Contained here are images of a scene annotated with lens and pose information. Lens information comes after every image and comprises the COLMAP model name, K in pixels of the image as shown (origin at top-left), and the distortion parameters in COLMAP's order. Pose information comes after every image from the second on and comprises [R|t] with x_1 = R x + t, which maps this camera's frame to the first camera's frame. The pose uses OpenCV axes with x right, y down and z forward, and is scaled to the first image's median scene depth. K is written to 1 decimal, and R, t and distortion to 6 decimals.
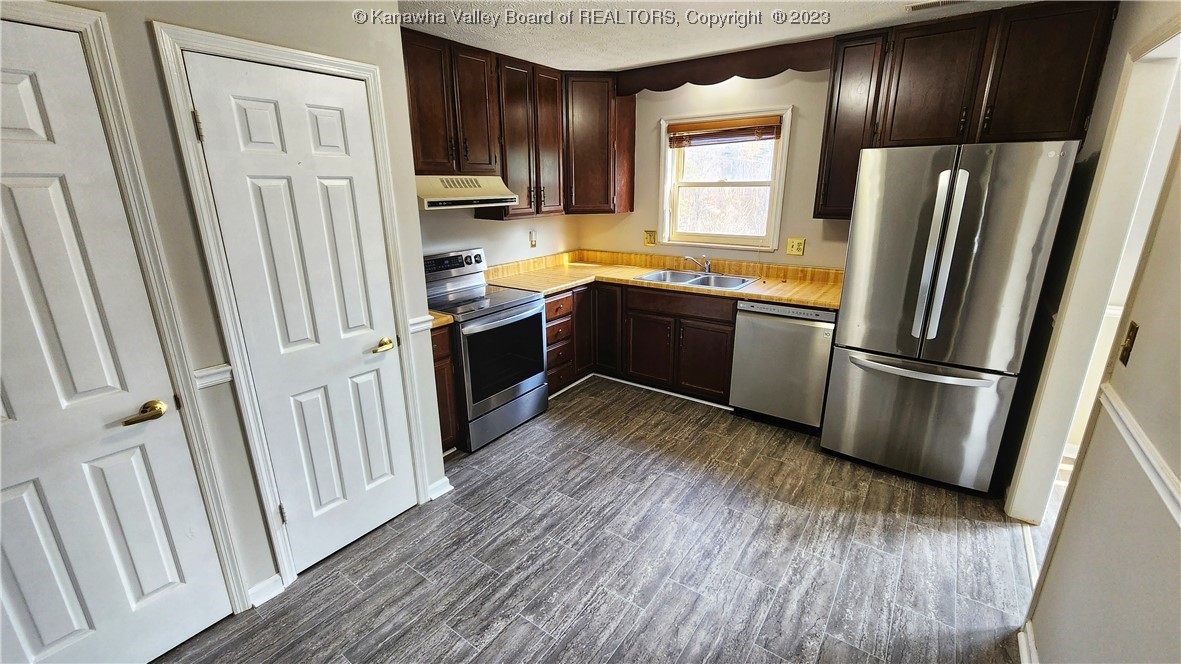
lens RADIAL K [[490.4, 0, 595.3], [0, 490.4, 332.6], [0, 0, 1]] dist [-0.002971, 0.000023]
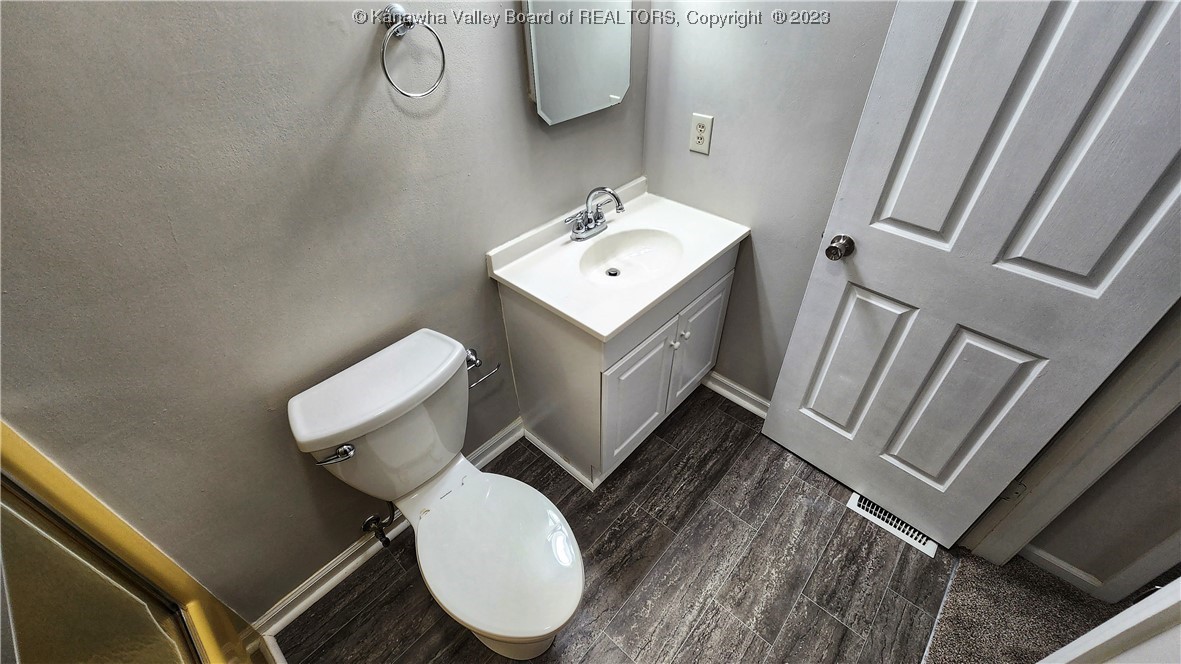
lens RADIAL K [[490.4, 0, 590.1], [0, 490.4, 328.5], [0, 0, 1]] dist [-0.002971, 0.000023]
pose [[0.994029, 0.074080, -0.080115, -0.088383], [-0.037664, 0.922039, 0.385260, -0.091051], [0.102410, -0.379942, 0.919324, 0.277471]]
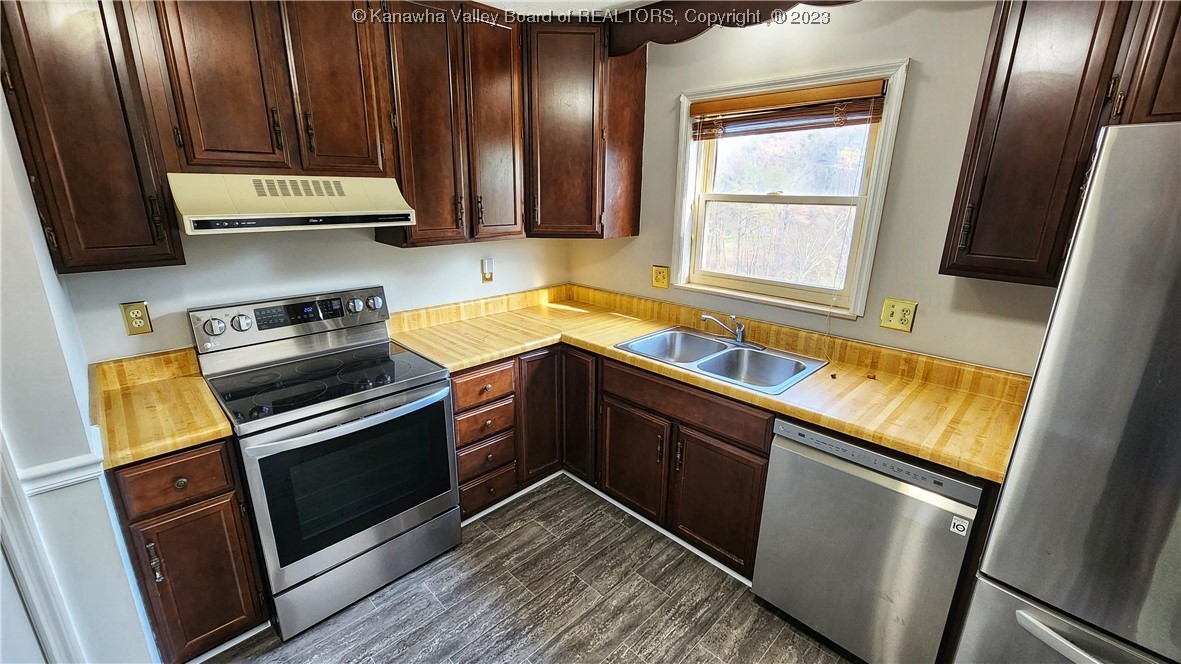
lens RADIAL K [[490.4, 0, 595.0], [0, 490.4, 331.7], [0, 0, 1]] dist [-0.002971, 0.000023]
pose [[0.985882, 0.068753, -0.152672, 0.169402], [-0.070302, 0.997514, -0.004766, -0.141634], [0.151965, 0.015432, 0.988265, 0.432104]]
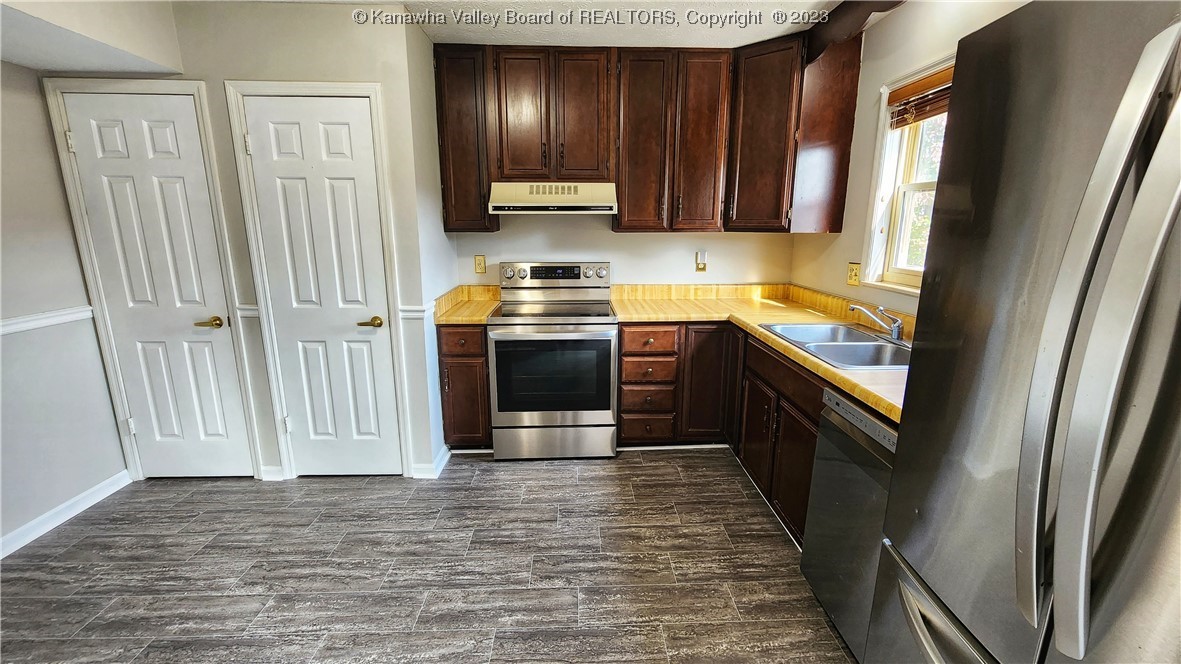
lens RADIAL K [[490.4, 0, 591.4], [0, 490.4, 331.9], [0, 0, 1]] dist [-0.002971, 0.000023]
pose [[0.605502, 0.181790, -0.774803, 0.534210], [-0.238621, 0.970240, 0.041165, -0.083211], [0.759229, 0.159959, 0.630861, 0.452026]]
